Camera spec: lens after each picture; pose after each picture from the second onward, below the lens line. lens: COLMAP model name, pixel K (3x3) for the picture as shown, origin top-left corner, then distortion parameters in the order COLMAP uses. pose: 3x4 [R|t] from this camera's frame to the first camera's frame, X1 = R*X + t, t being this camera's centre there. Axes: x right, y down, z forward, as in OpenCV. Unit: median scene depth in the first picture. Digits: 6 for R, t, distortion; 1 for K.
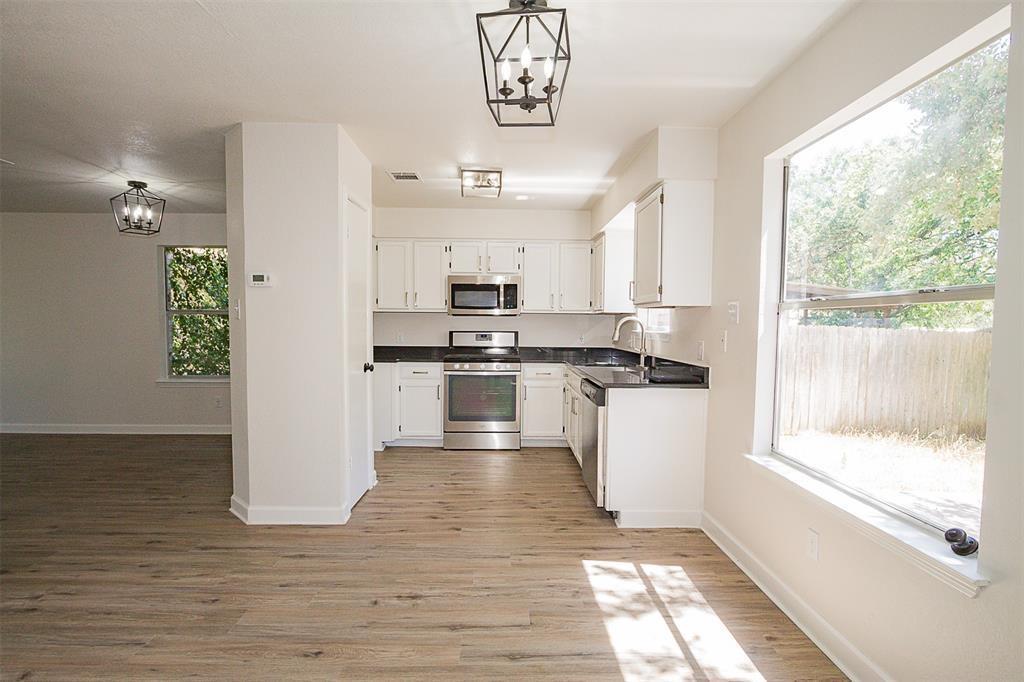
lens RADIAL K [[480.9, 0, 511.4], [0, 480.9, 349.7], [0, 0, 1]] dist [0.000343, 0.000024]
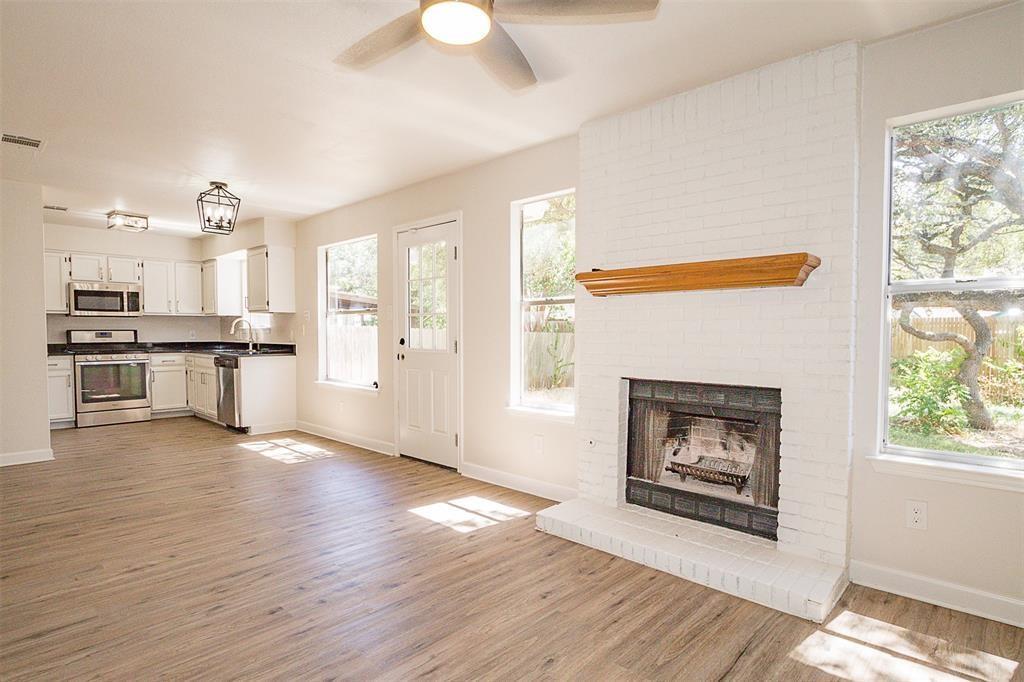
lens RADIAL K [[550.5, 0, 513.1], [0, 550.5, 346.6], [0, 0, 1]] dist [0.002864, 0.000330]
pose [[0.699453, -0.031434, 0.713987, -0.348289], [0.046464, 0.998919, -0.001539, 0.056010], [-0.713166, 0.034251, 0.700157, -0.729299]]
